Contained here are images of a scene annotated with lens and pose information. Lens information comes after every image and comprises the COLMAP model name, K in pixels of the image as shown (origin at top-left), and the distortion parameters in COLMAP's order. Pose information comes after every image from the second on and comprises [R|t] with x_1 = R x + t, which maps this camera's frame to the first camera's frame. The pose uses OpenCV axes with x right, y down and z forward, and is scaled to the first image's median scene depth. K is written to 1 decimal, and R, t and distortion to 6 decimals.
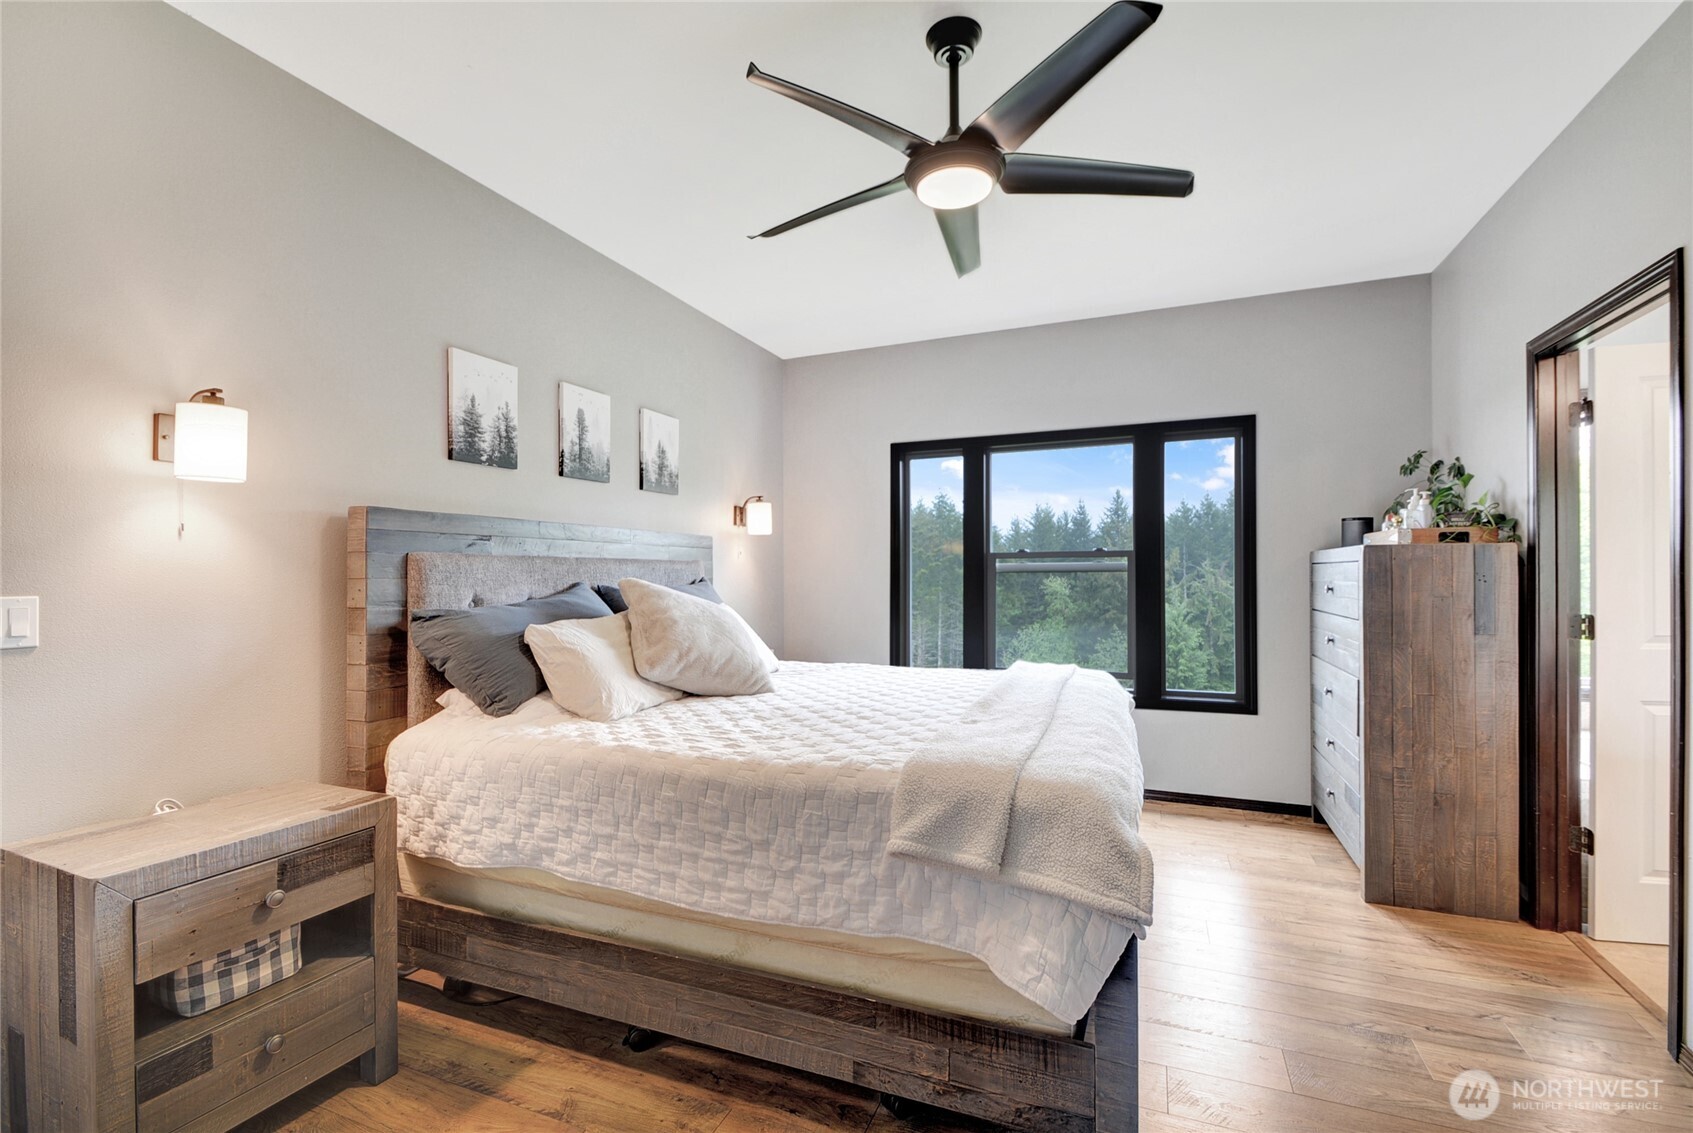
lens RADIAL K [[764.3, 0, 836.9], [0, 764.3, 573.0], [0, 0, 1]] dist [0.007595, -0.003328]
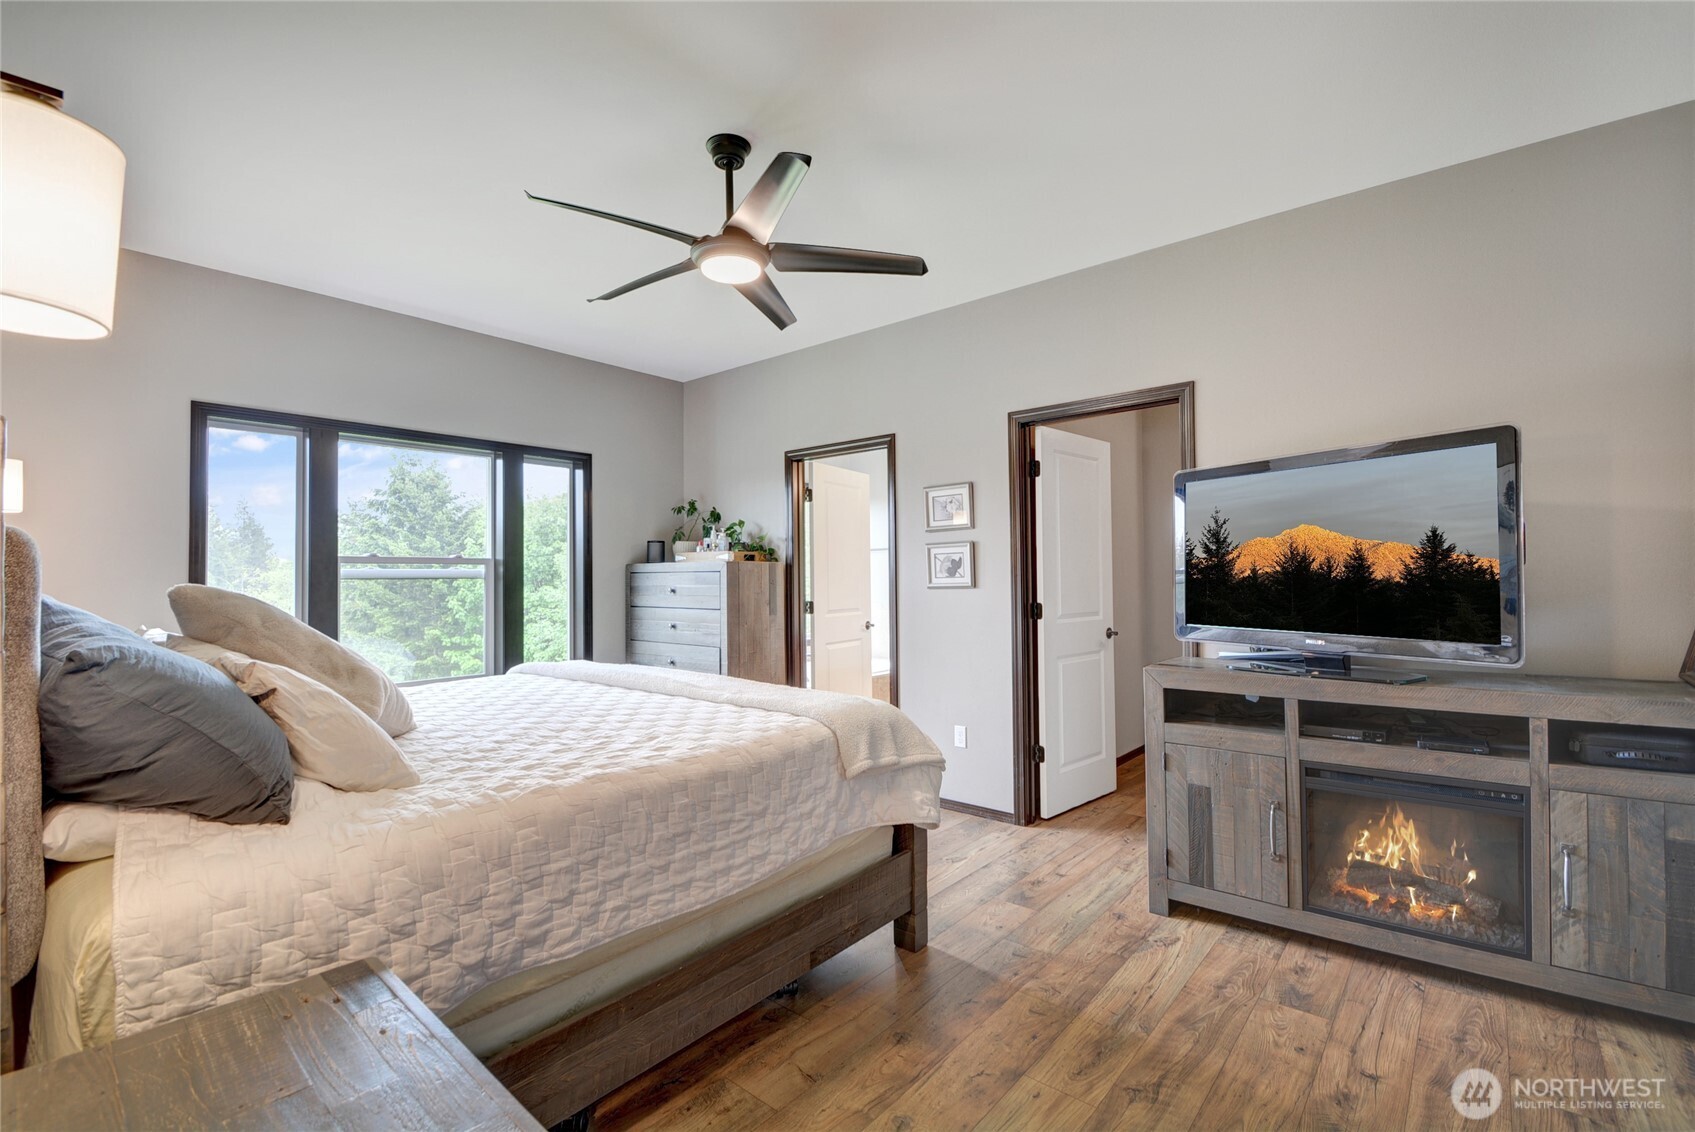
lens RADIAL K [[751.1, 0, 835.4], [0, 751.1, 567.8], [0, 0, 1]] dist [-0.013099, -0.000355]
pose [[0.287523, 0.018198, 0.957601, -0.989800], [0.001699, 0.999808, -0.019510, 0.010547], [-0.957772, 0.007237, 0.287437, 0.493808]]
